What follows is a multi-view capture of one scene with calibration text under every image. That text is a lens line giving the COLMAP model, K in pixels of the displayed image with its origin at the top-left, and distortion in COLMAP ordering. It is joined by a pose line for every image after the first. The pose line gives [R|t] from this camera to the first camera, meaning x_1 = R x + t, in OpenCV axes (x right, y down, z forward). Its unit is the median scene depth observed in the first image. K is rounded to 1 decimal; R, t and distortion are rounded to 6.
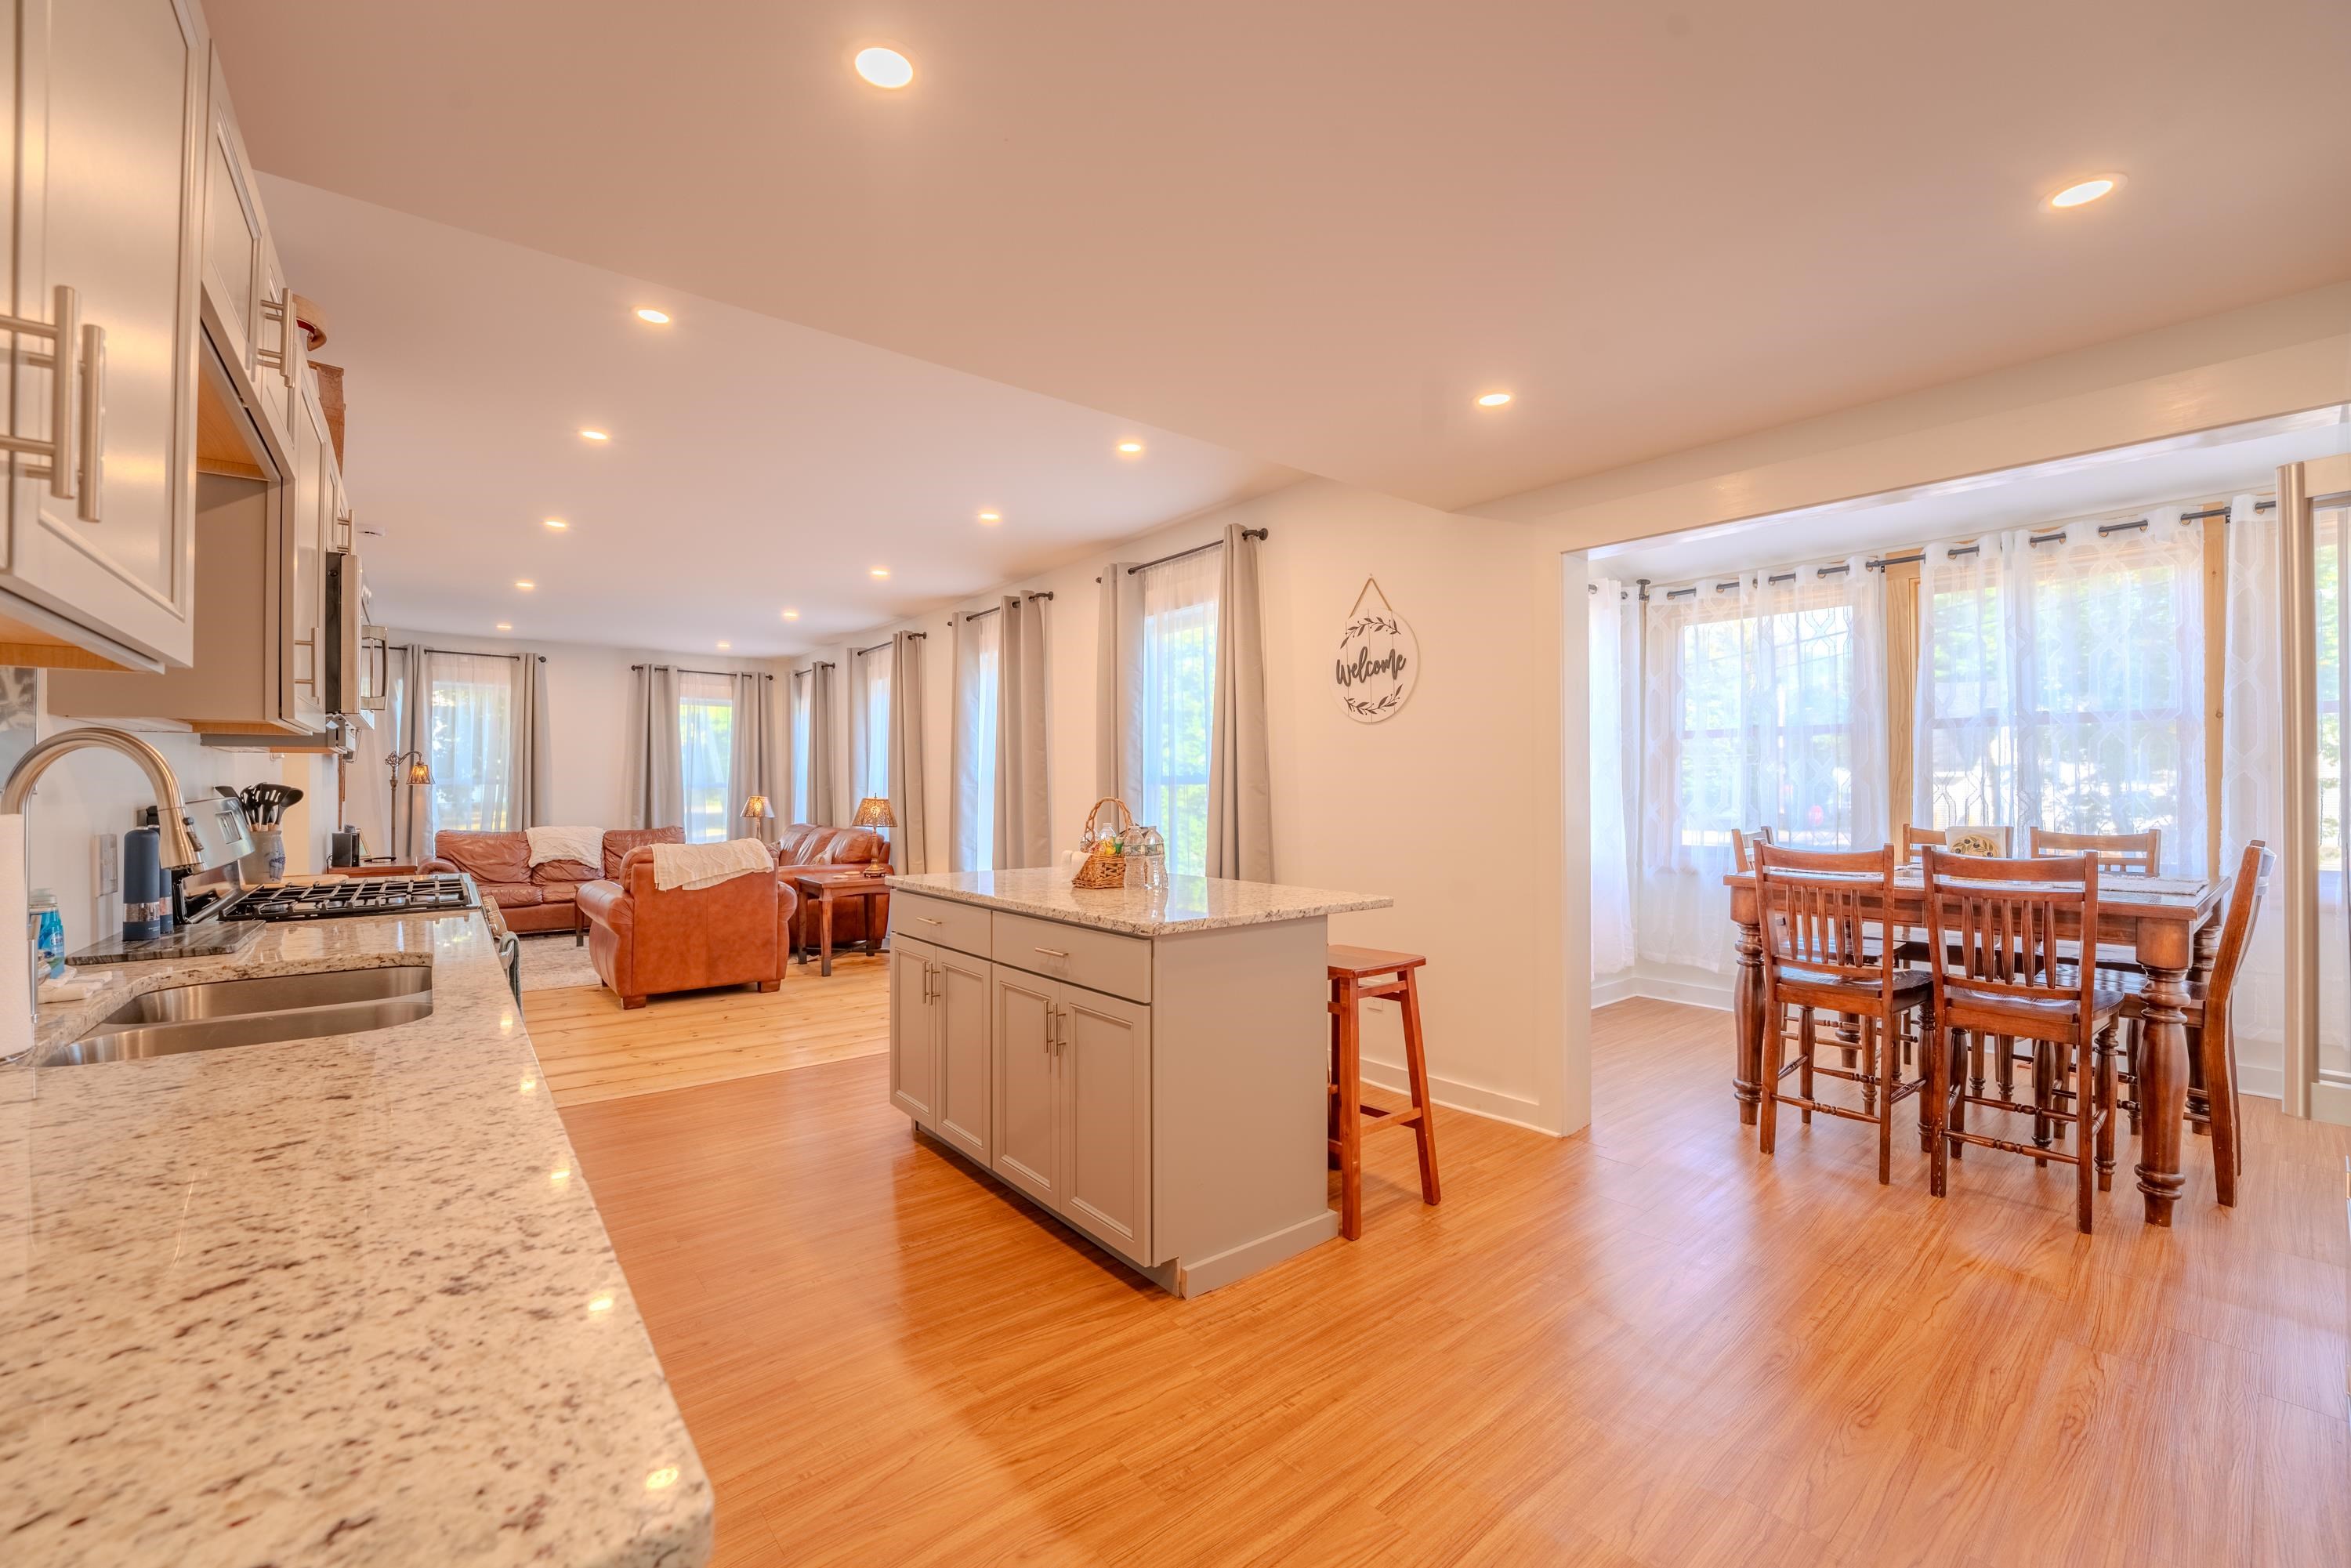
lens RADIAL K [[954.1, 0, 1173.6], [0, 954.1, 784.5], [0, 0, 1]] dist [-0.032336, 0.004682]
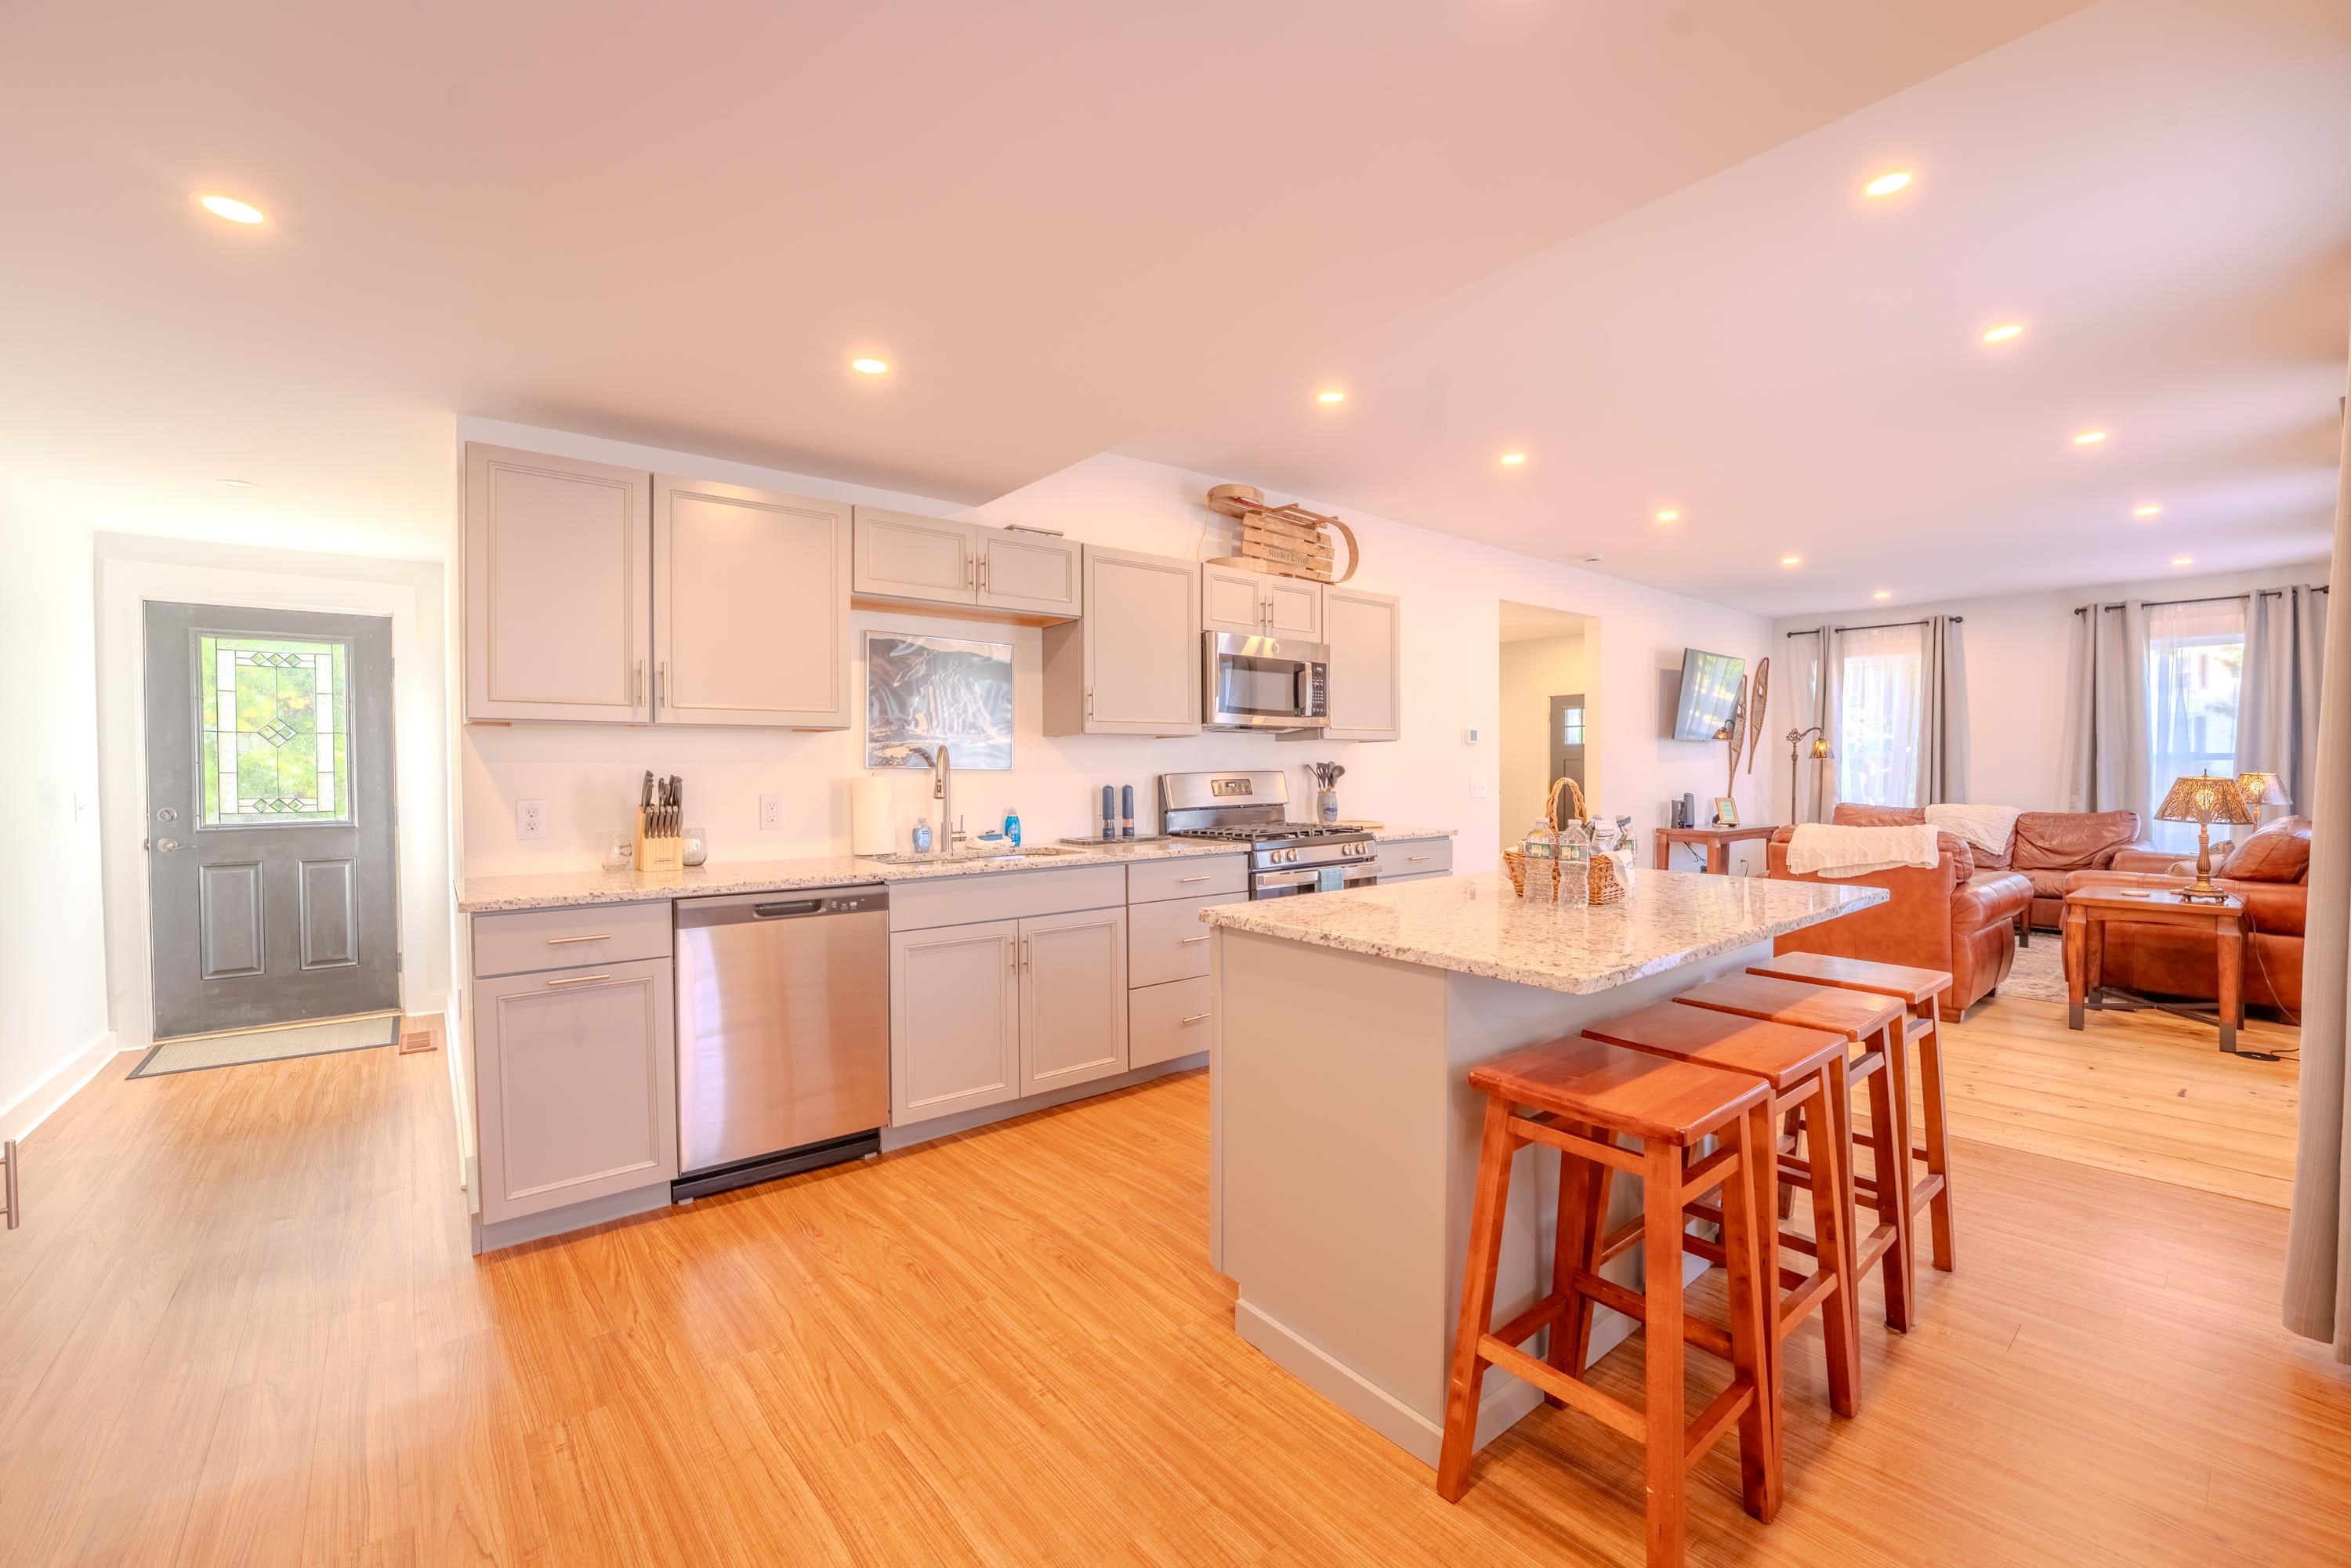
lens RADIAL K [[953.3, 0, 1171.5], [0, 953.3, 782.8], [0, 0, 1]] dist [-0.028271, 0.000752]
pose [[-0.004991, 0.018502, -0.999816, 0.245897], [0.009833, 0.999781, 0.018452, 0.000181], [0.999939, -0.009739, -0.005172, 0.256339]]
